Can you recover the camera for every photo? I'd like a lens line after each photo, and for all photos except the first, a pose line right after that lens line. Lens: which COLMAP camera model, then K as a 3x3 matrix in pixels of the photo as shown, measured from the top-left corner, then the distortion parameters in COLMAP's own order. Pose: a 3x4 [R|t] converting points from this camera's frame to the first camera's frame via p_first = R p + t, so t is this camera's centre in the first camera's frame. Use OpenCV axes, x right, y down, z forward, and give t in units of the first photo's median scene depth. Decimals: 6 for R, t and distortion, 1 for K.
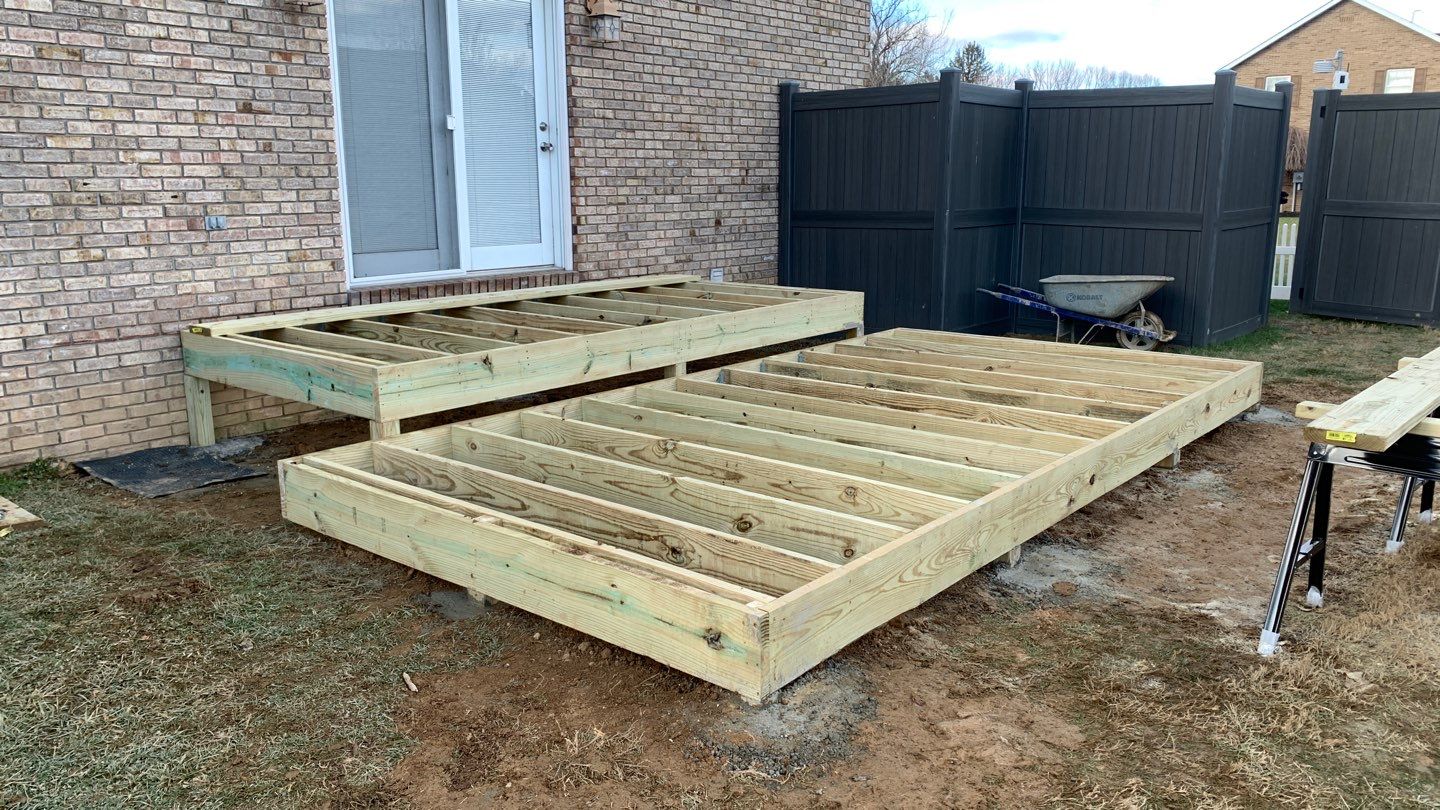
lens RADIAL K [[1091.2, 0, 711.0], [0, 1091.2, 412.5], [0, 0, 1]] dist [0.031472, -0.030505]
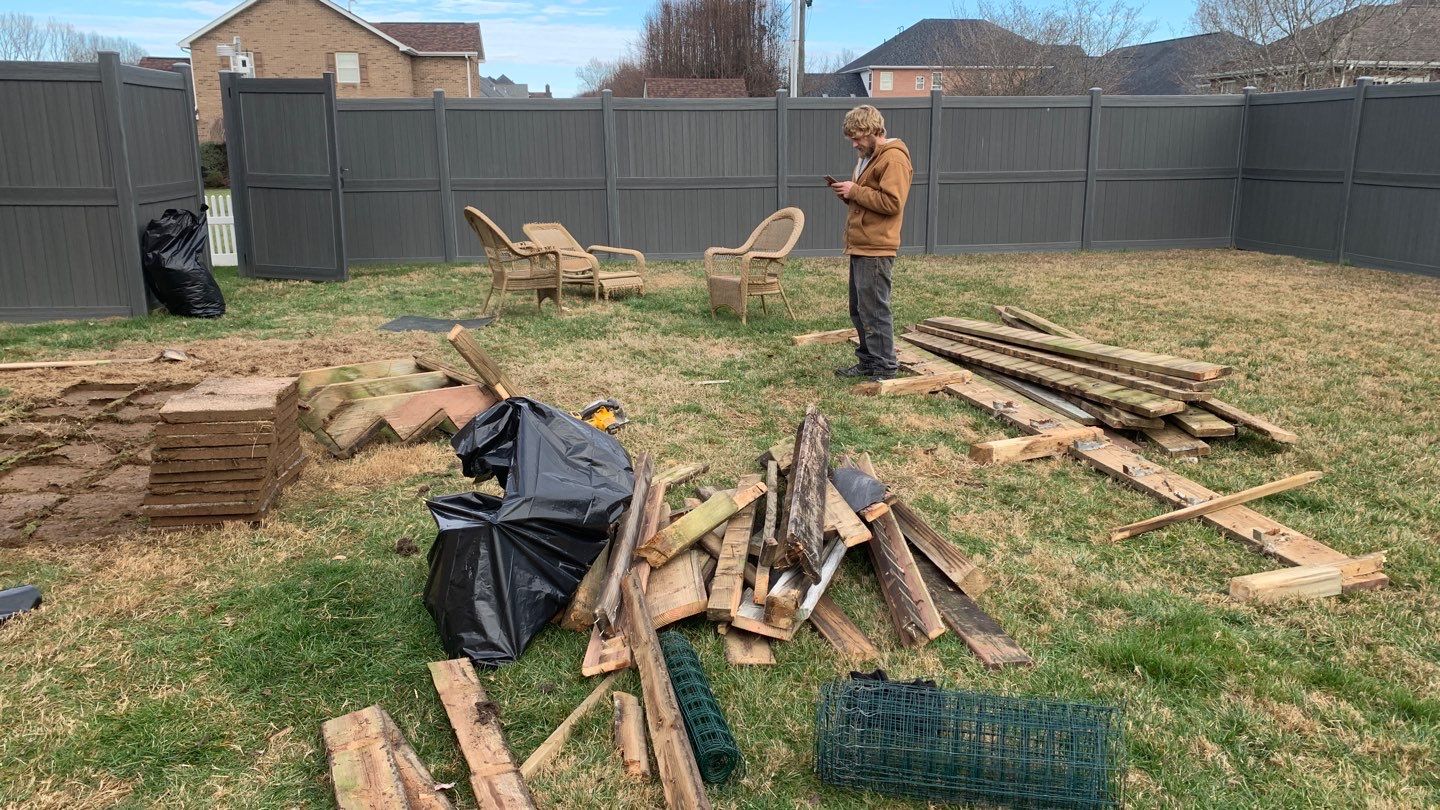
lens RADIAL K [[1091.2, 0, 733.3], [0, 1091.2, 406.1], [0, 0, 1]] dist [0.031472, -0.030505]
pose [[0.660285, -0.174647, 0.730426, 0.054642], [0.160584, 0.982924, 0.089856, 0.028477], [-0.733646, 0.057964, 0.677055, -0.160939]]
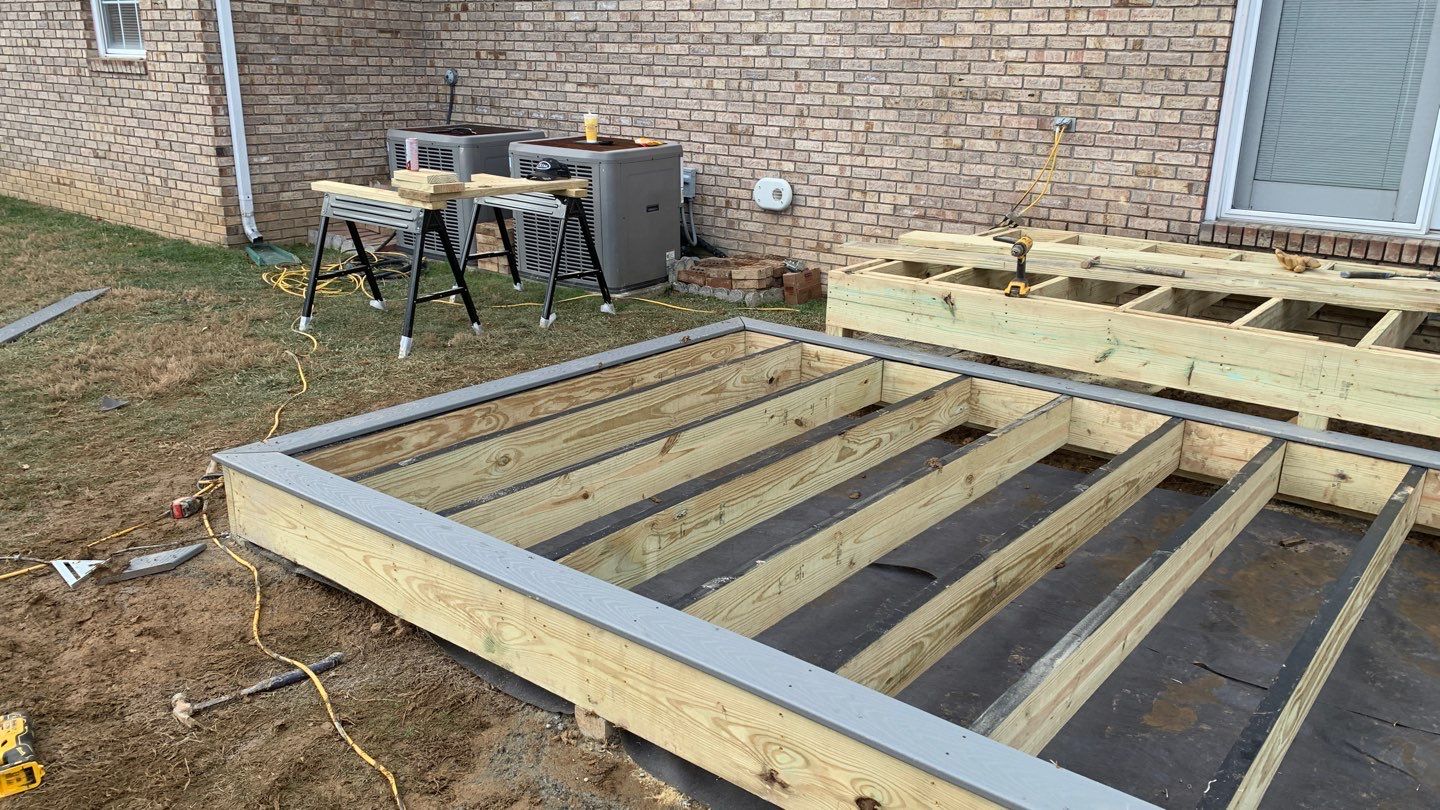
lens RADIAL K [[1091.2, 0, 742.5], [0, 1091.2, 414.4], [0, 0, 1]] dist [0.031472, -0.030505]
pose [[0.045817, 0.317628, -0.947108, 0.513165], [-0.232495, 0.925458, 0.299121, -0.148989], [0.971518, 0.206493, 0.116249, 0.617666]]
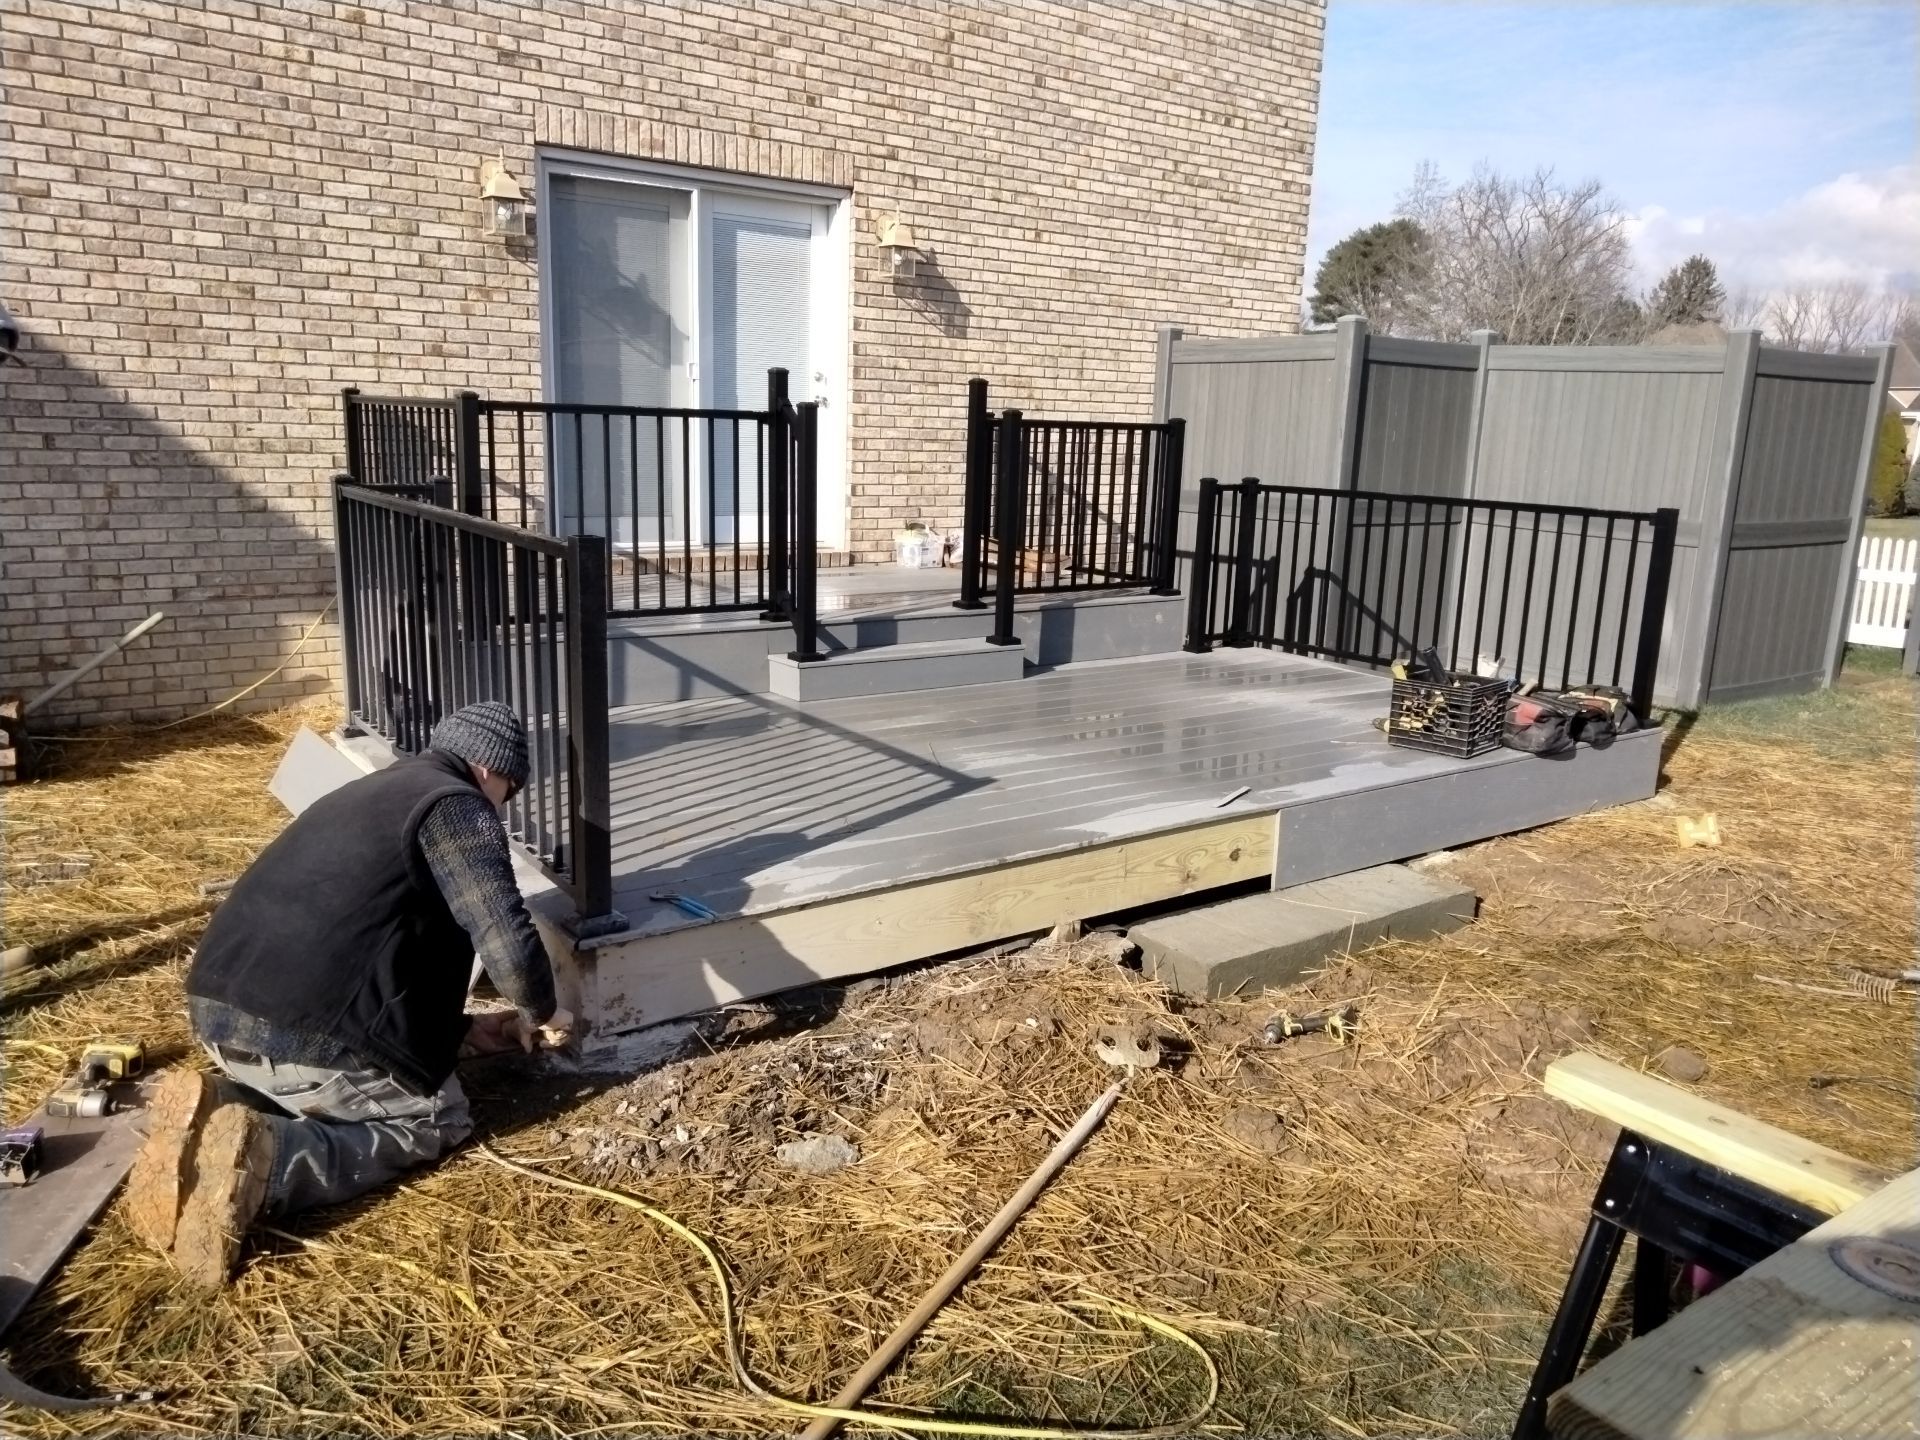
lens RADIAL K [[1419.1, 0, 954.8], [0, 1419.1, 730.7], [0, 0, 1]] dist [0.014952, 0.003958]
pose [[0.970292, 0.088937, -0.224996, 0.267085], [-0.088737, 0.995994, 0.011023, -0.015807], [0.225075, 0.009270, 0.974297, -0.040651]]
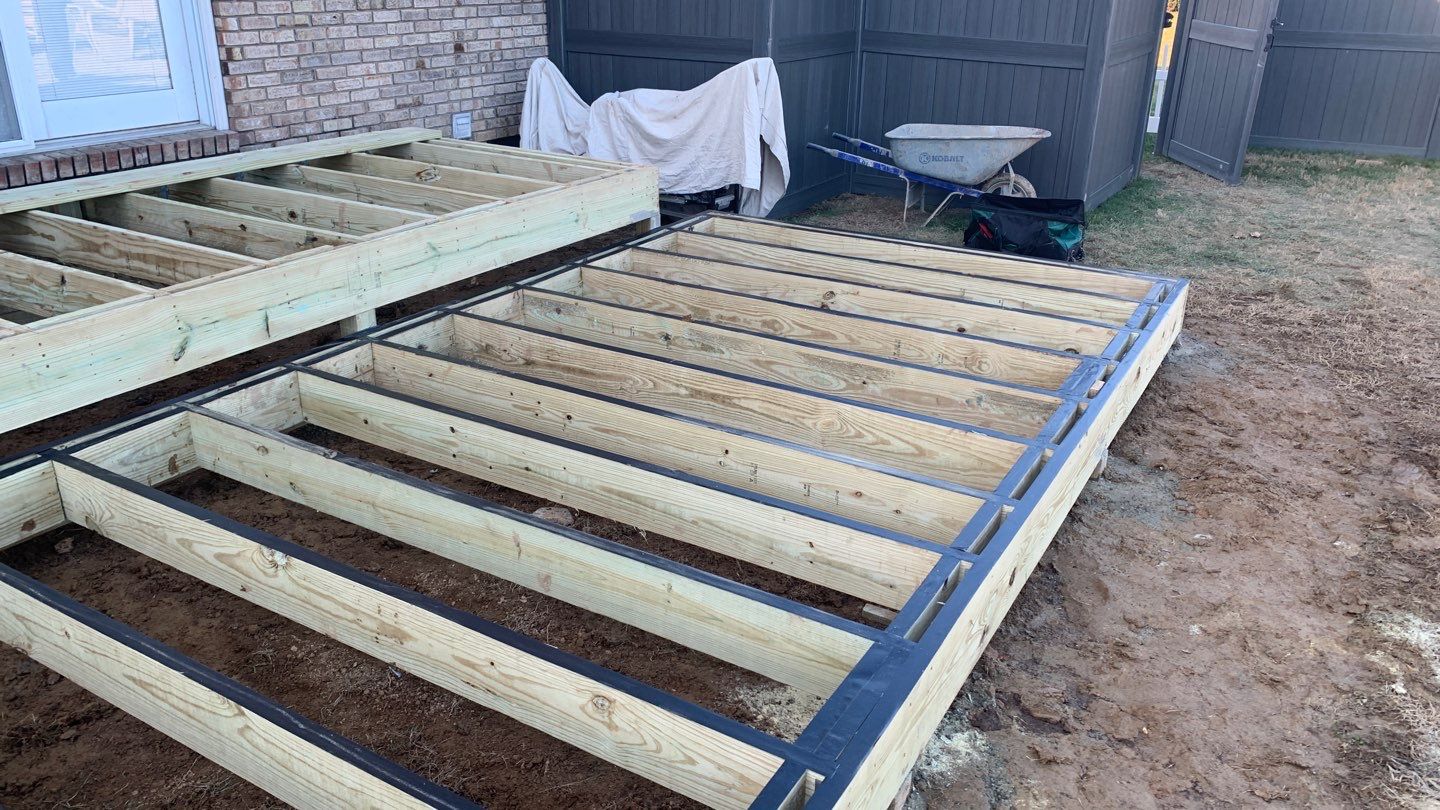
lens RADIAL K [[1091.2, 0, 717.3], [0, 1091.2, 405.6], [0, 0, 1]] dist [0.031472, -0.030505]
pose [[0.985557, -0.044757, 0.163322, 0.066621], [0.014578, 0.983284, 0.181494, -0.102692], [-0.168715, -0.176492, 0.969735, 0.327996]]
